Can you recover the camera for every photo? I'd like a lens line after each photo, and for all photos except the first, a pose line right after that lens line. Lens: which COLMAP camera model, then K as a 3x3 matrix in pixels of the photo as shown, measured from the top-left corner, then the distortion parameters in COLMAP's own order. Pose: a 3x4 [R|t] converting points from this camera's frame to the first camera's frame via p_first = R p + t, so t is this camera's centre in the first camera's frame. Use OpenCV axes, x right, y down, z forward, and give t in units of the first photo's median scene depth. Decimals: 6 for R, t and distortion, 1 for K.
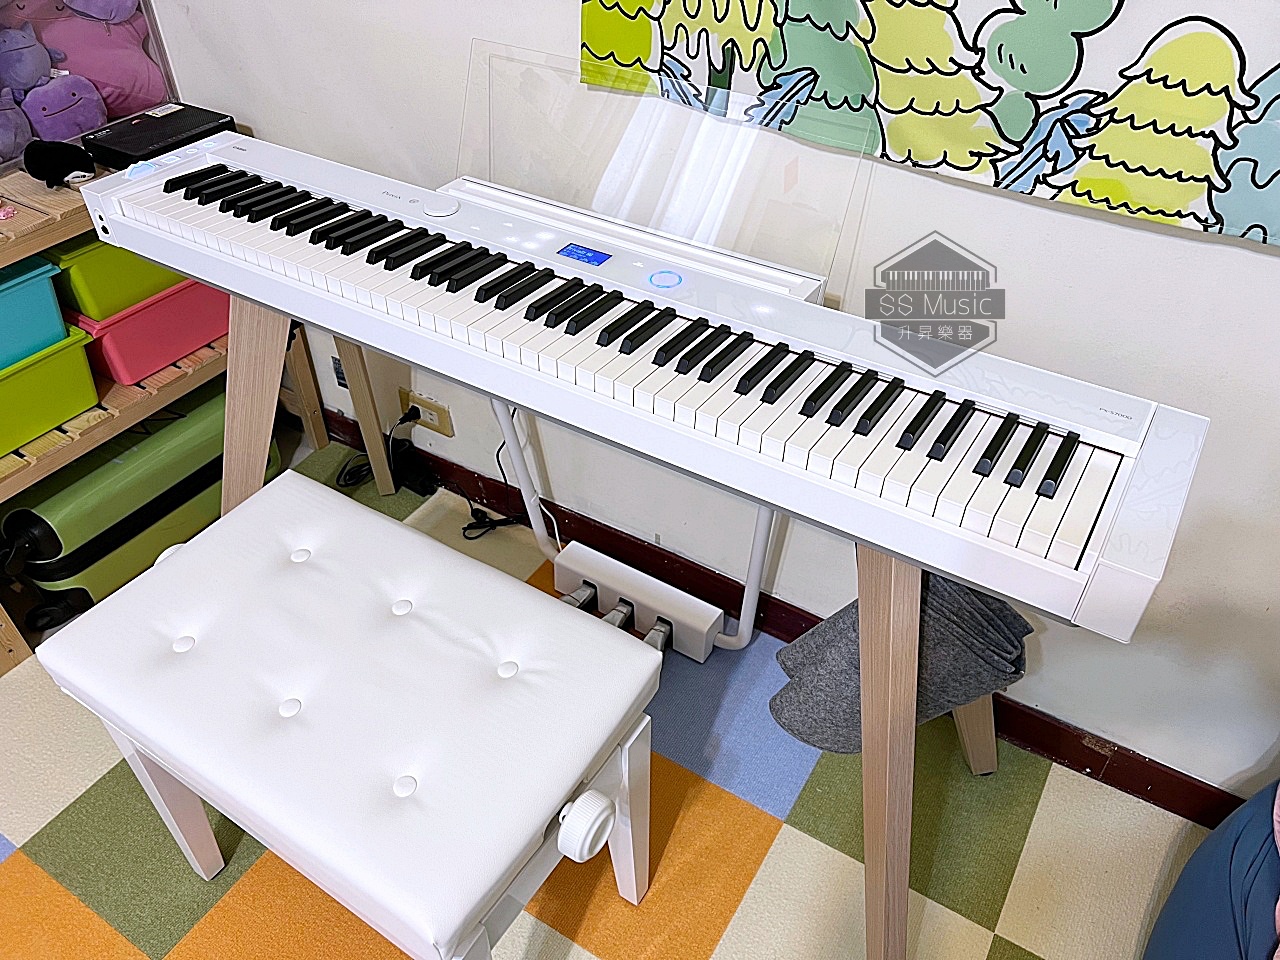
lens RADIAL K [[953.4, 0, 640.0], [0, 953.4, 480.0], [0, 0, 1]] dist [0.007866, 0.001108]
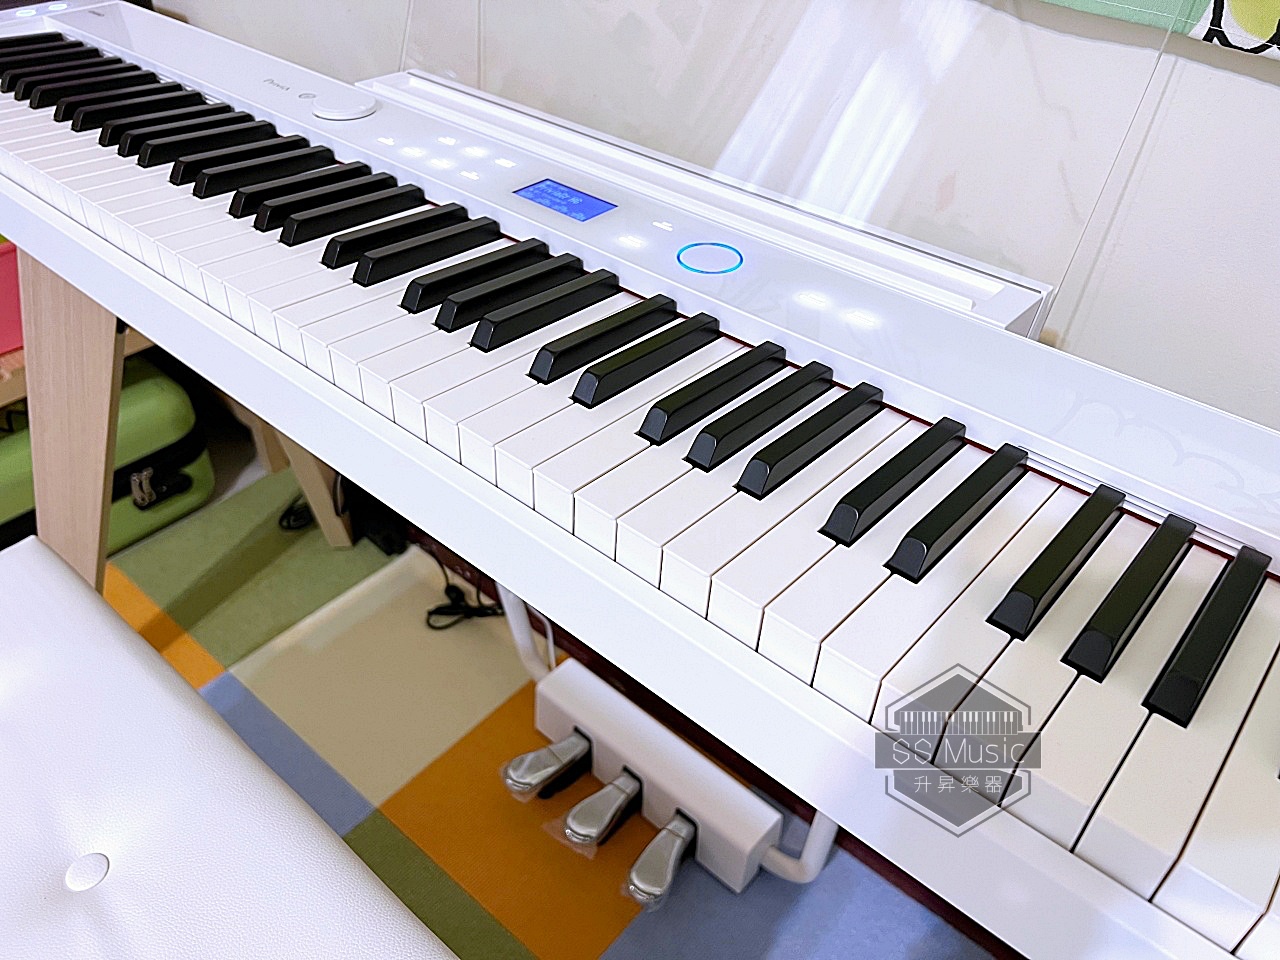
lens RADIAL K [[1011.5, 0, 621.0], [0, 1011.5, 476.7], [0, 0, 1]] dist [-0.003218, -0.008660]
pose [[0.986369, 0.115146, -0.117547, 0.053840], [-0.119065, 0.992523, -0.026862, -0.079580], [0.113575, 0.040491, 0.992704, 0.481810]]
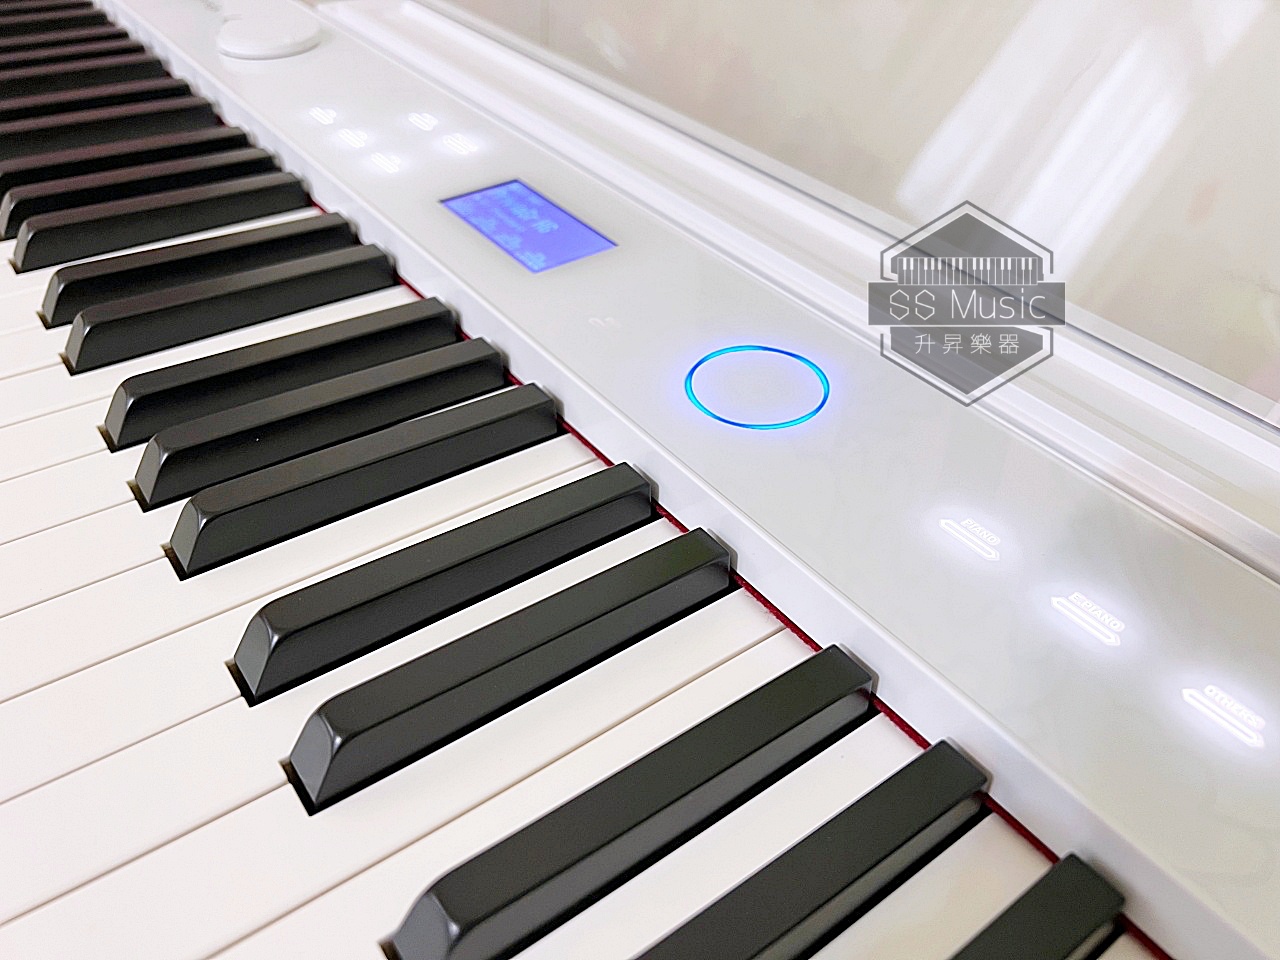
lens RADIAL K [[953.4, 0, 640.0], [0, 953.4, 480.0], [0, 0, 1]] dist [0.007866, 0.001108]
pose [[0.930193, 0.240973, -0.276901, 0.066821], [-0.236918, 0.970316, 0.048538, -0.190583], [0.280377, 0.020453, 0.959672, 0.767166]]
